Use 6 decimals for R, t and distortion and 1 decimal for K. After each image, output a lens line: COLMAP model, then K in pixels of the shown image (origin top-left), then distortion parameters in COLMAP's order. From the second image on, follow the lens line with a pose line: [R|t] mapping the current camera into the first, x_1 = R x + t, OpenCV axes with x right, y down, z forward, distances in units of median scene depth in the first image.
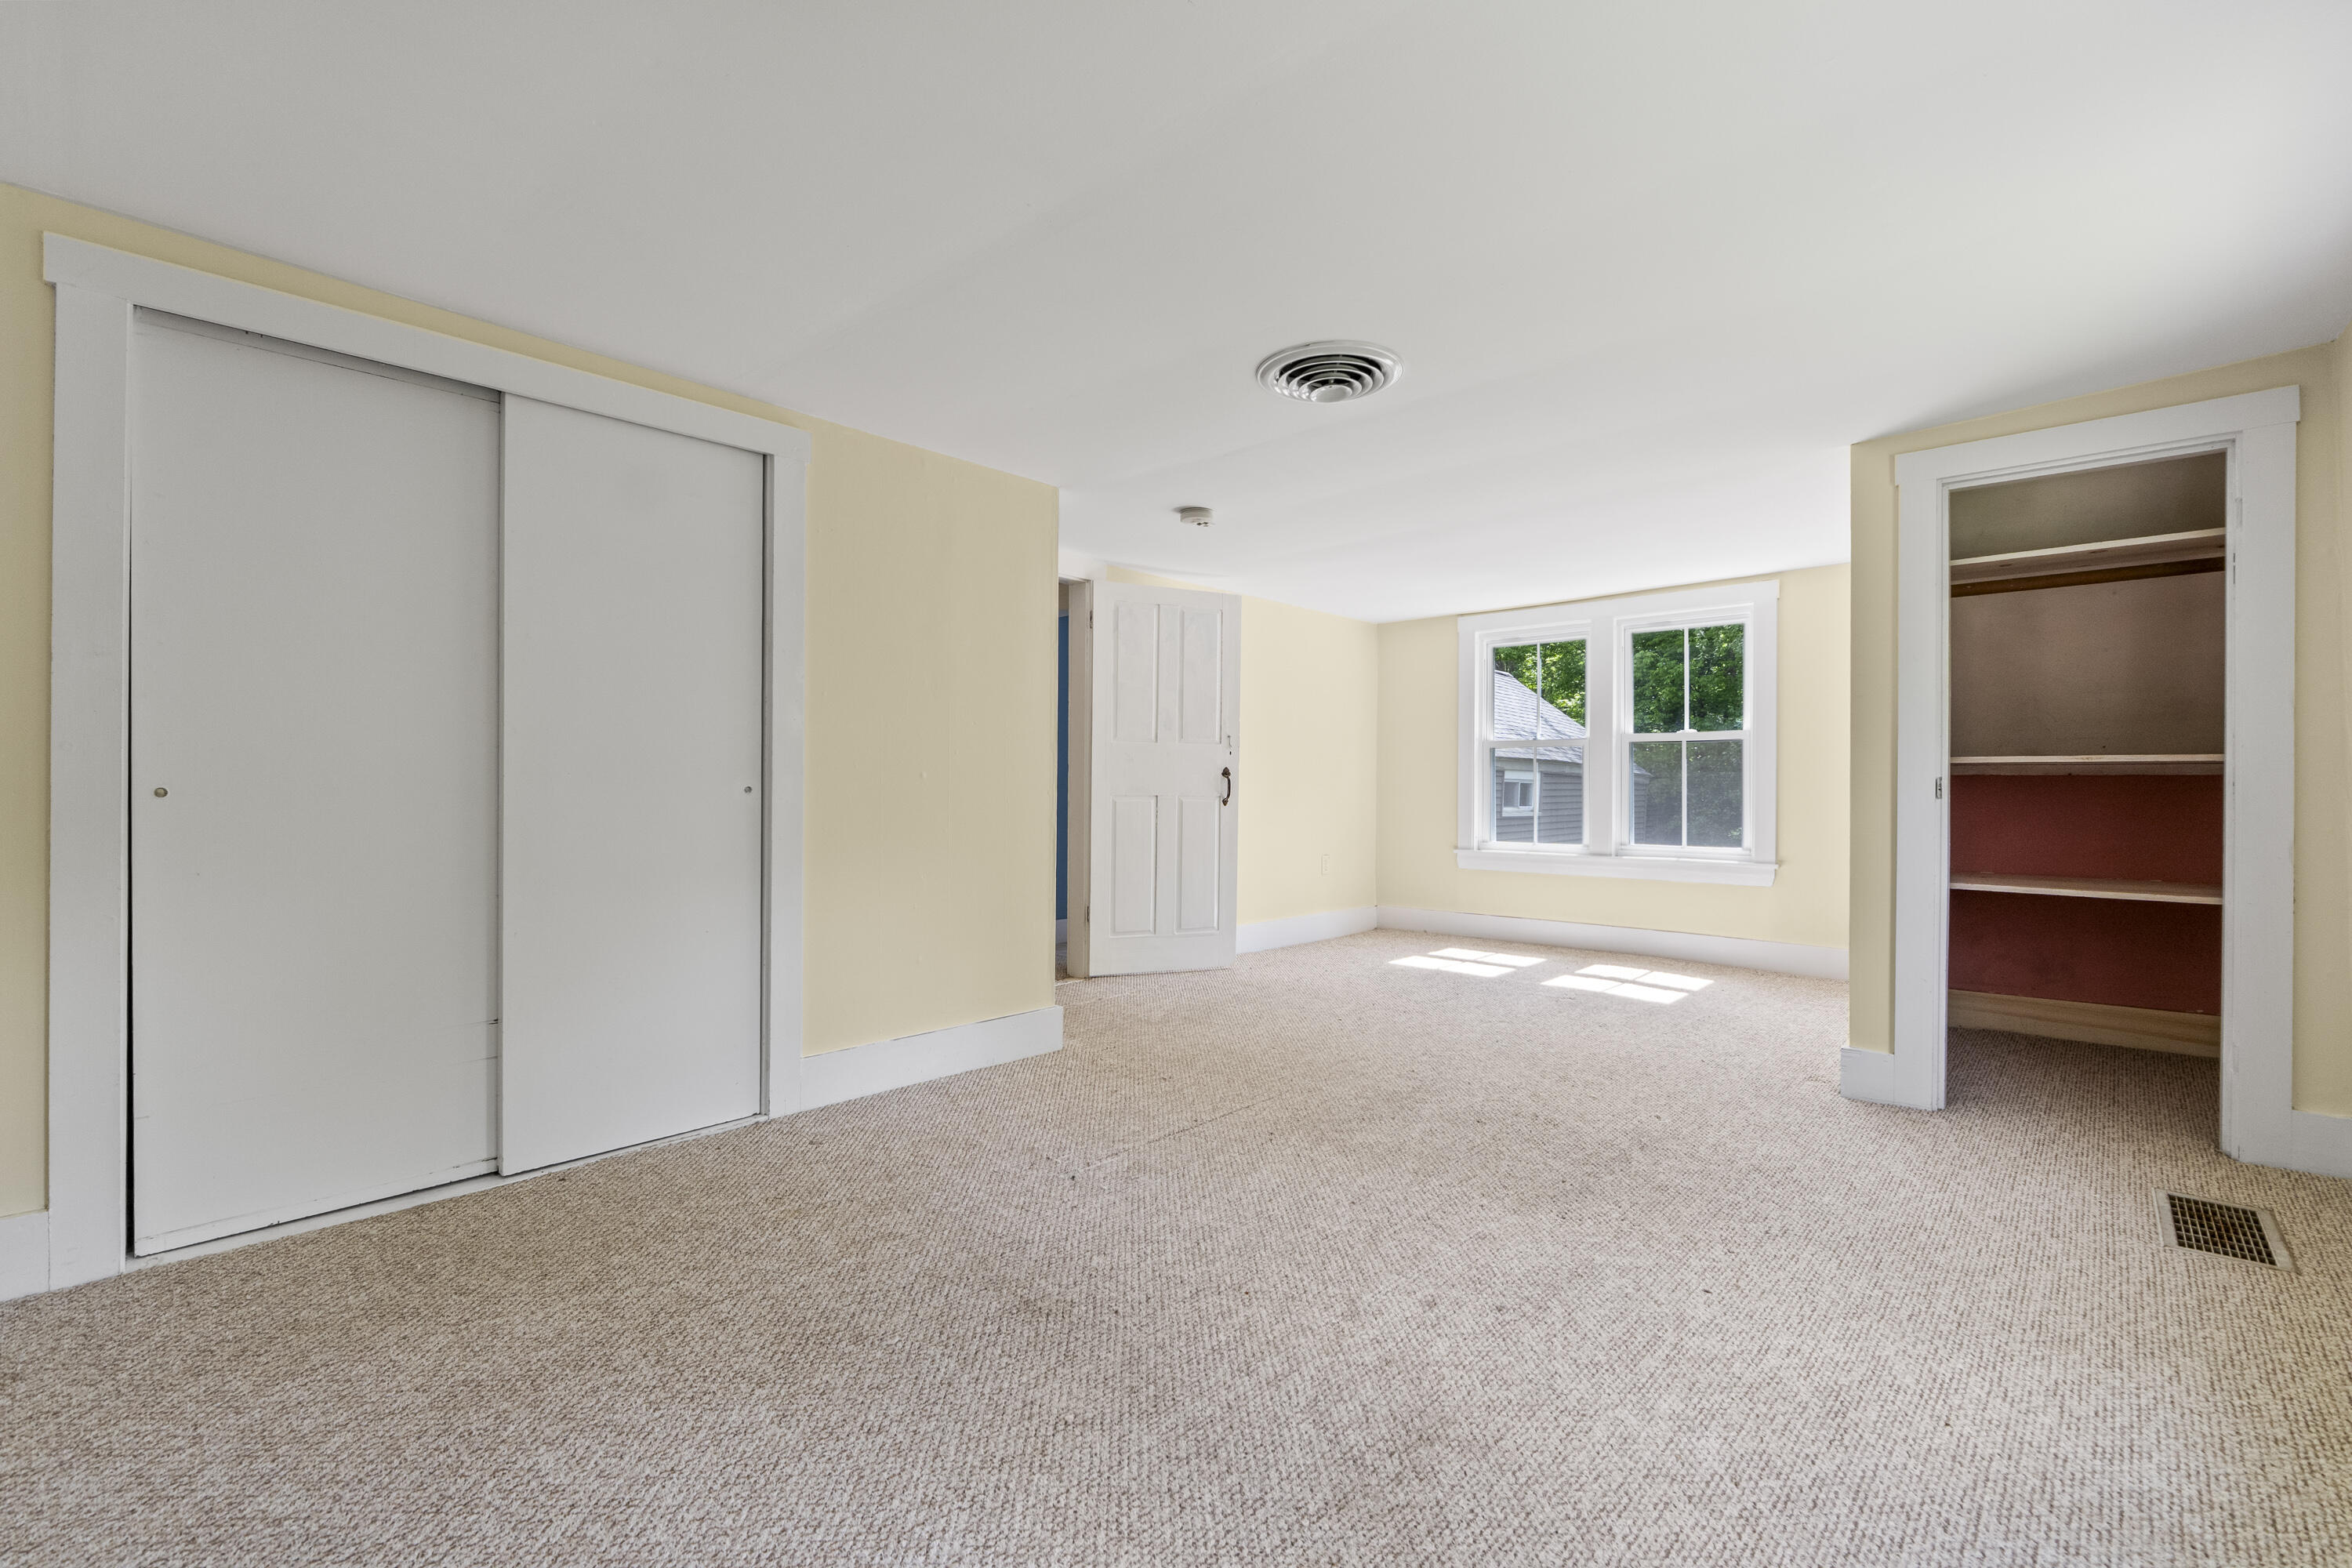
lens RADIAL K [[996.3, 0, 1176.2], [0, 996.3, 790.8], [0, 0, 1]] dist [-0.002906, 0.000081]
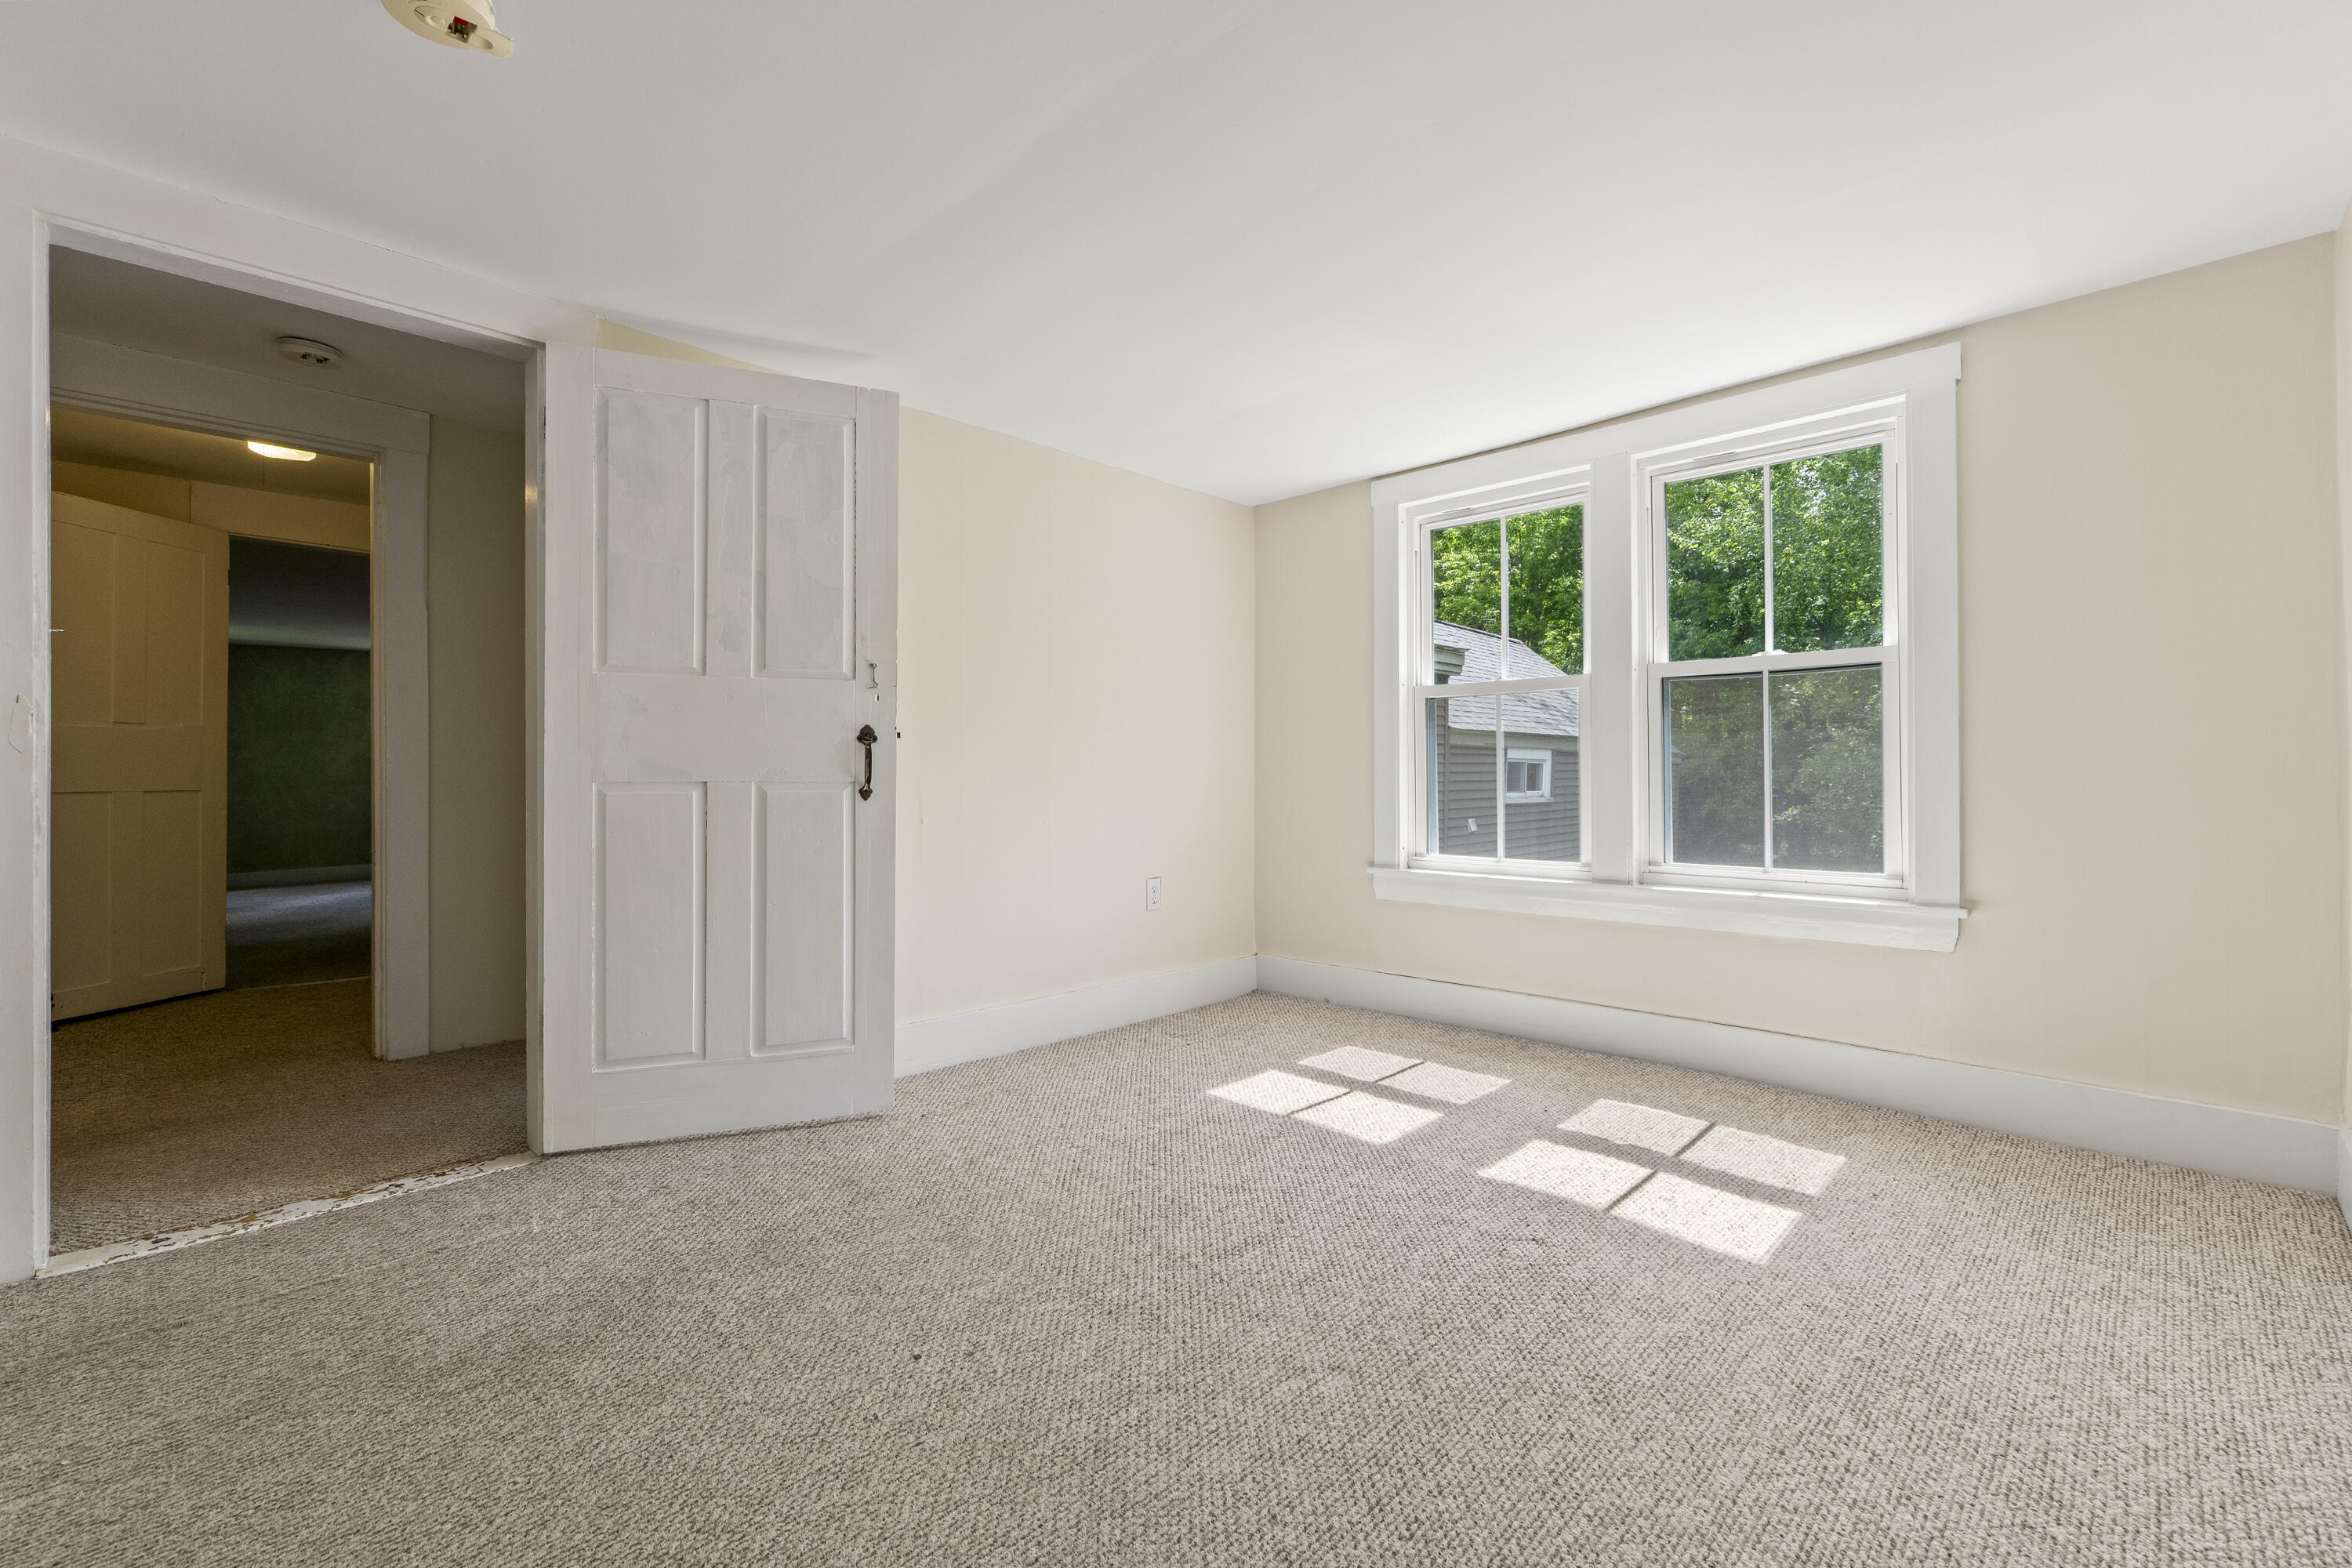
lens RADIAL K [[996.3, 0, 1176.8], [0, 996.3, 774.3], [0, 0, 1]] dist [-0.002906, 0.000081]
pose [[0.999699, -0.008664, -0.022954, 0.200684], [0.008597, 0.999958, -0.003036, 0.004136], [0.022979, 0.002837, 0.999732, 0.446631]]
